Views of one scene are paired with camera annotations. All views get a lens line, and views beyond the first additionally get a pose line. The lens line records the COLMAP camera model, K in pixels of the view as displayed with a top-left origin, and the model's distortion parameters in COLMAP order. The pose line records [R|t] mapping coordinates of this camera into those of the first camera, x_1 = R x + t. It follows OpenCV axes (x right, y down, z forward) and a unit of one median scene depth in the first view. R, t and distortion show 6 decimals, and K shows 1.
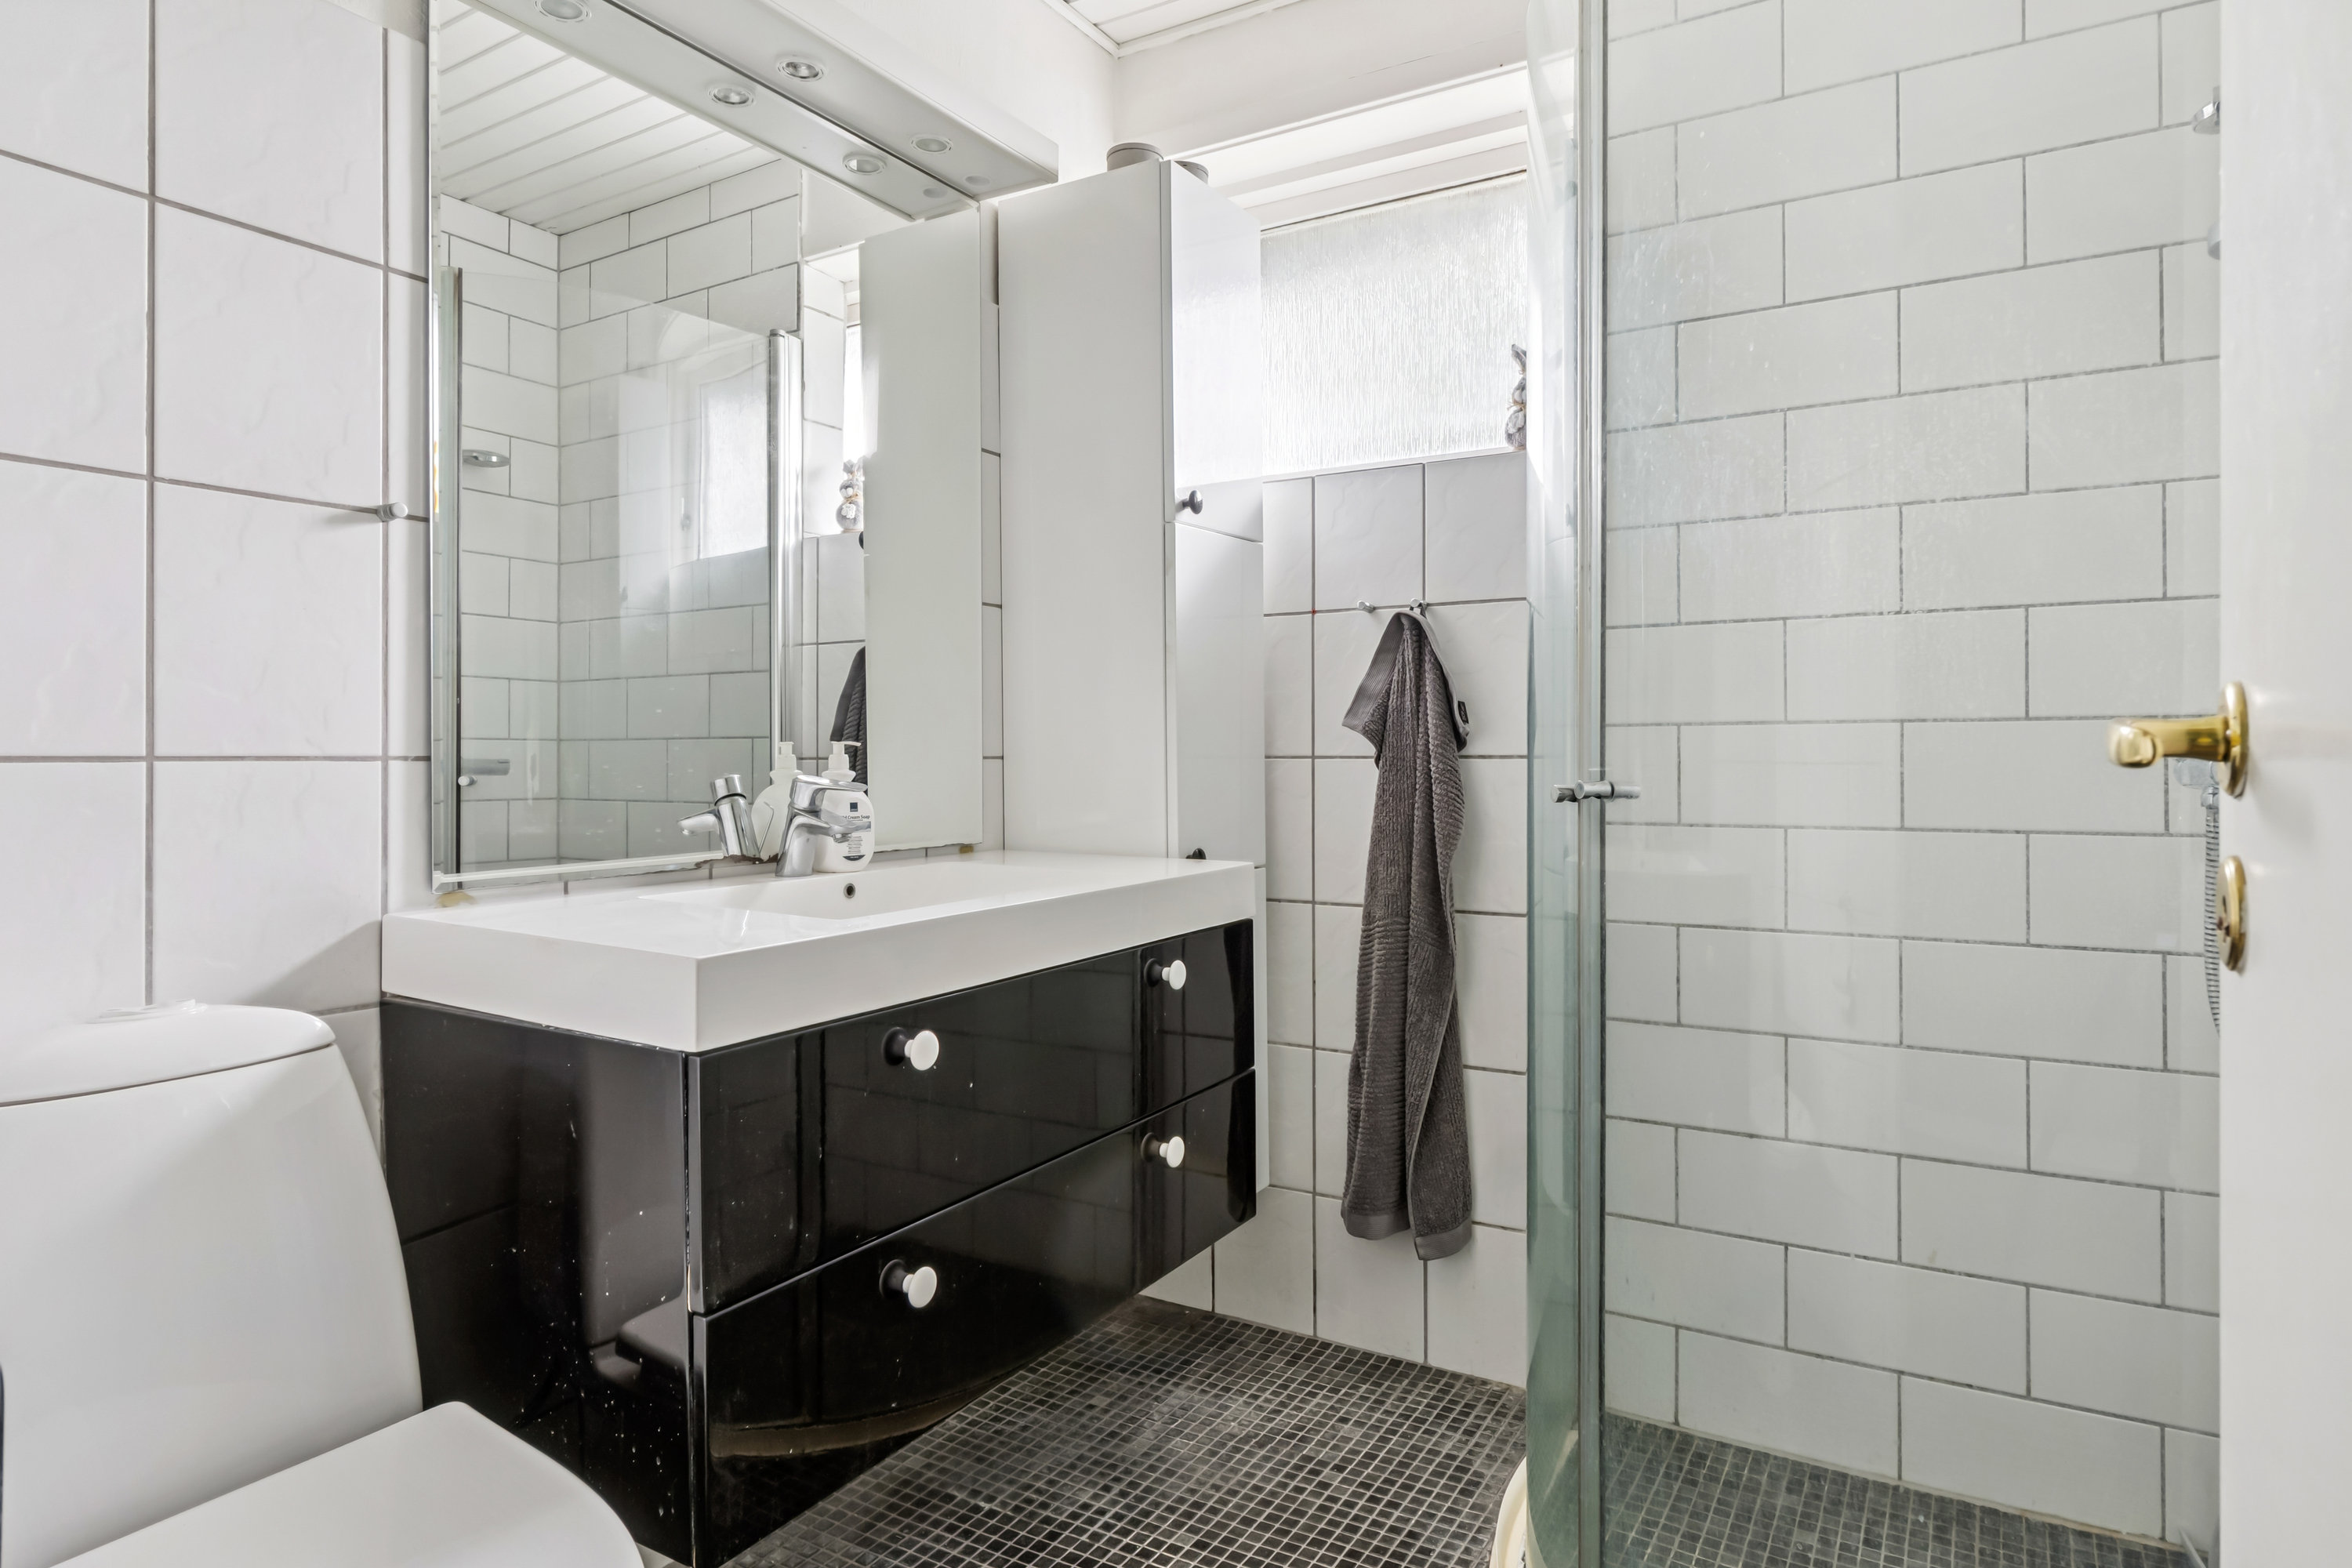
lens RADIAL K [[1350.6, 0, 1167.3], [0, 1350.6, 760.1], [0, 0, 1]] dist [-0.001783, -0.000954]
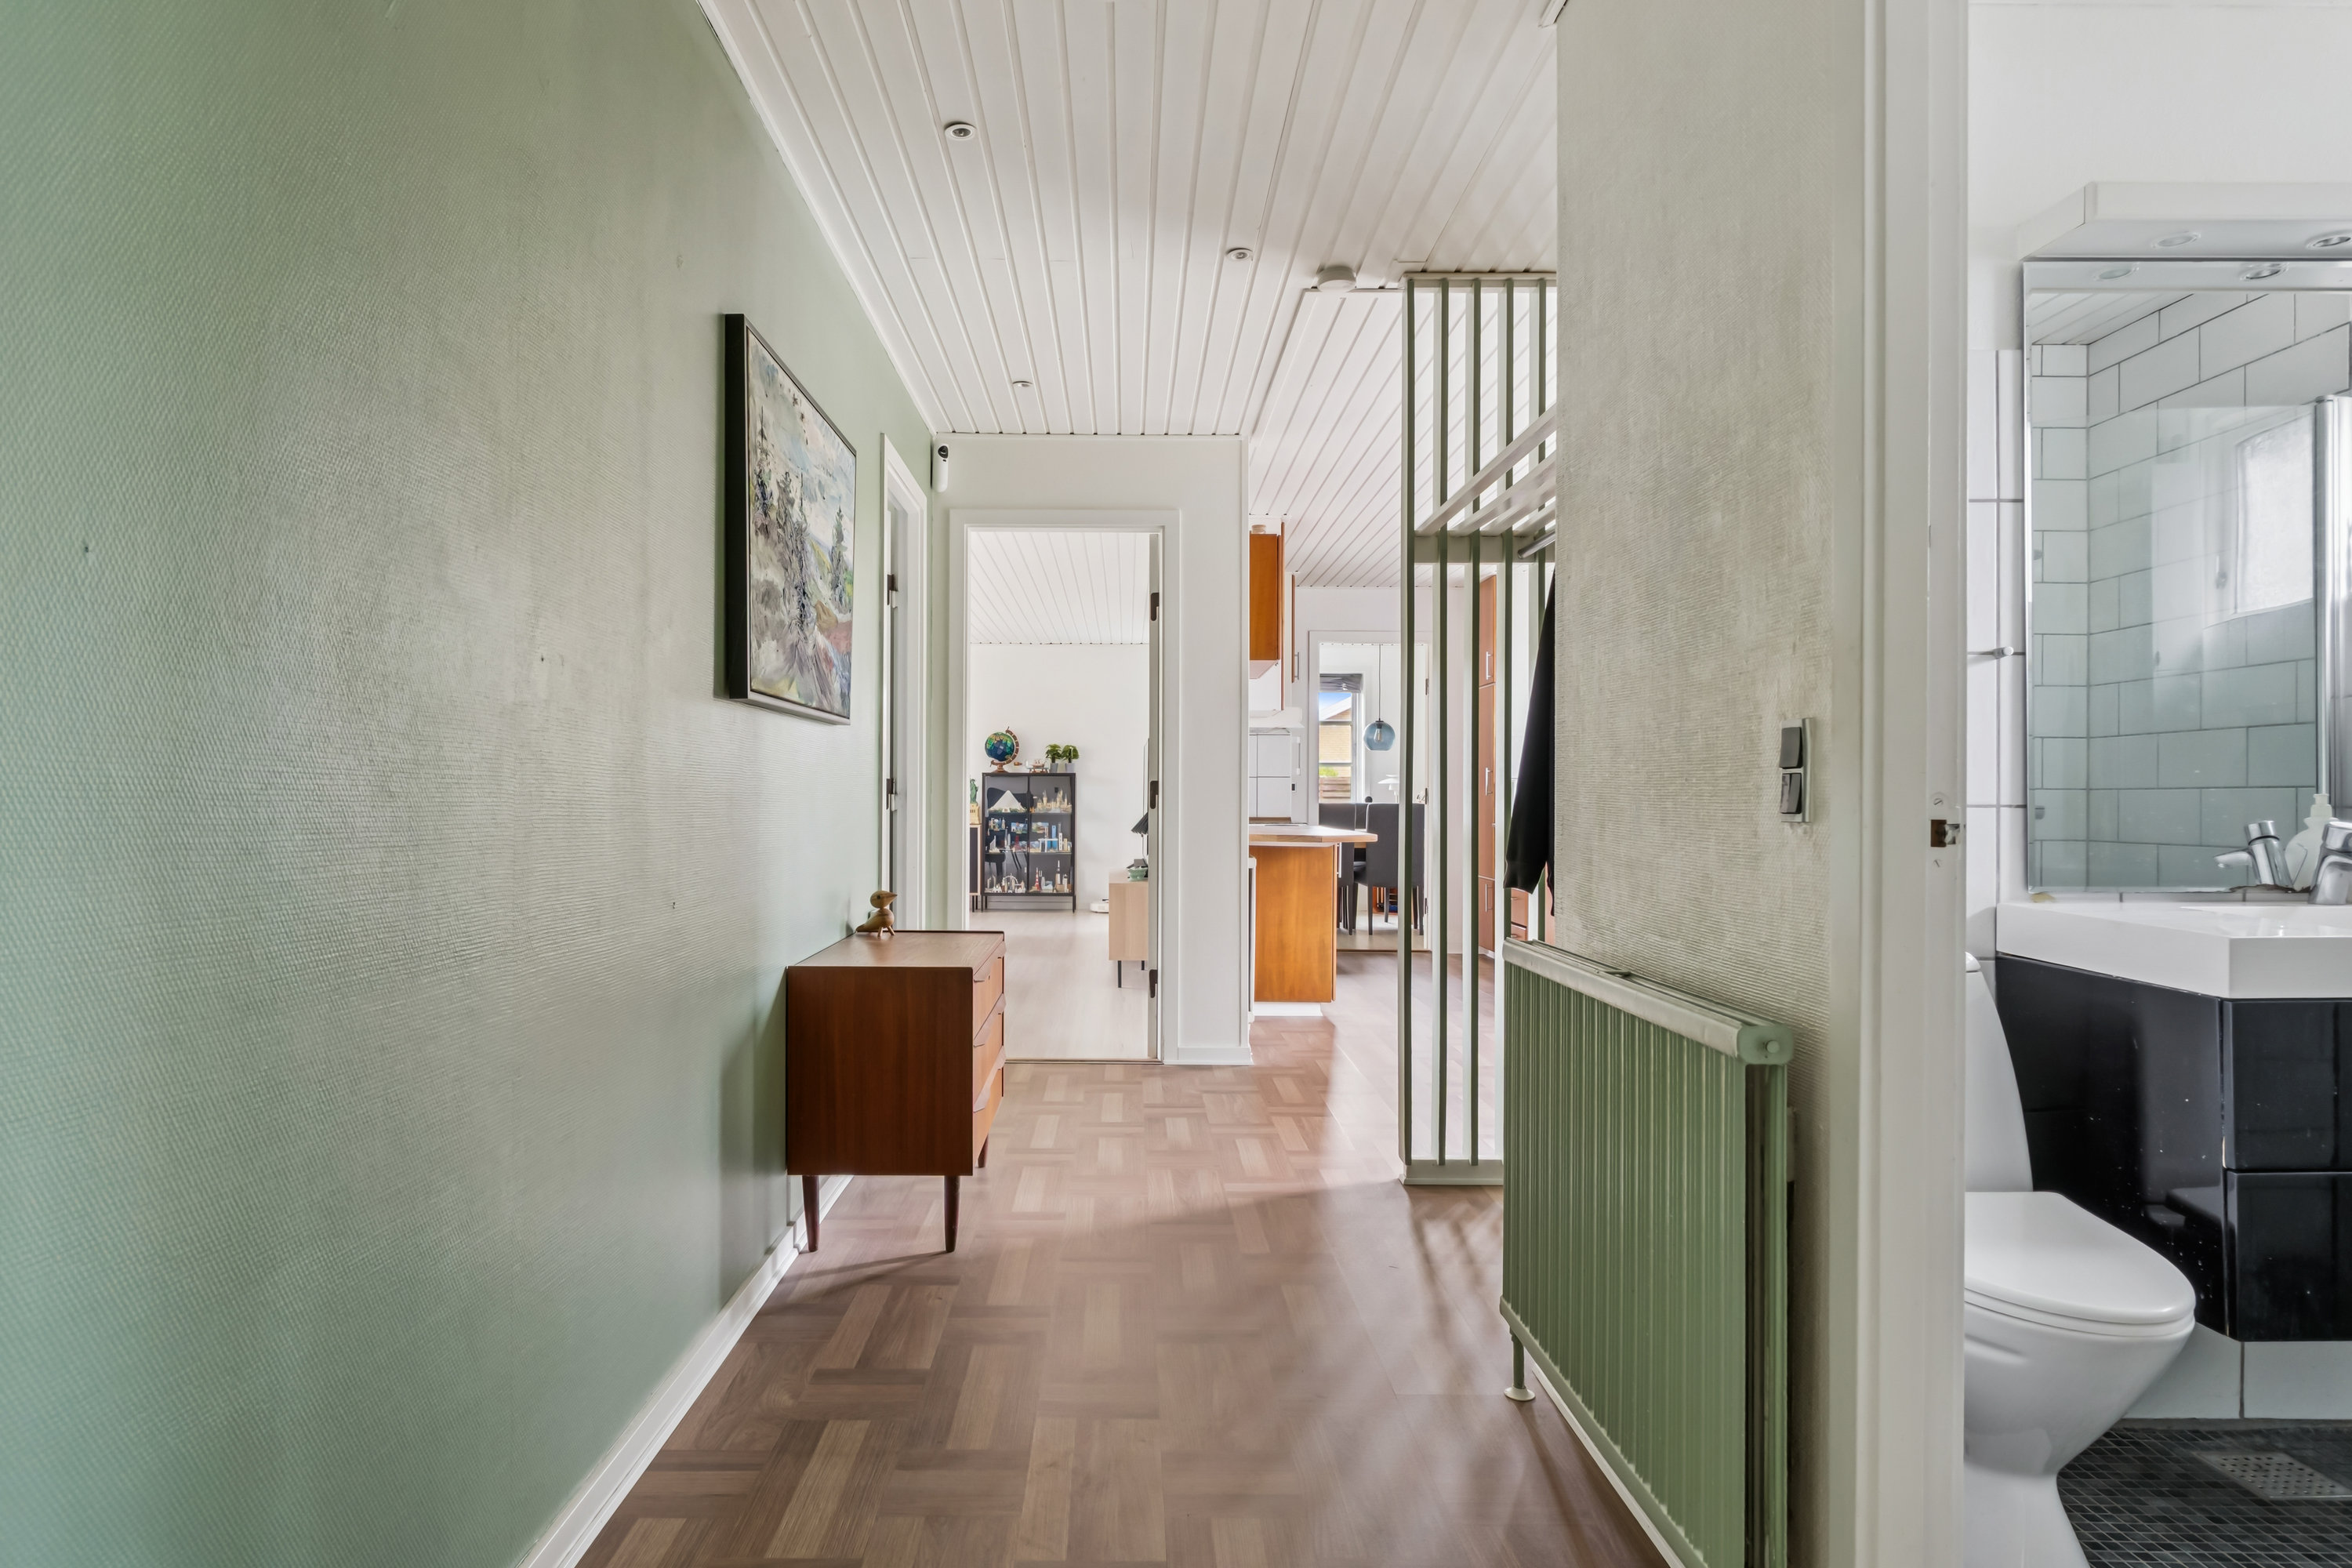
lens RADIAL K [[1374.1, 0, 1176.0], [0, 1374.1, 784.0], [0, 0, 1]] dist [0.006458, -0.002997]
pose [[0.547040, -0.006321, -0.837083, 0.197284], [-0.006185, 0.999914, -0.011593, -0.001949], [0.837084, 0.011519, 0.546953, -0.550166]]
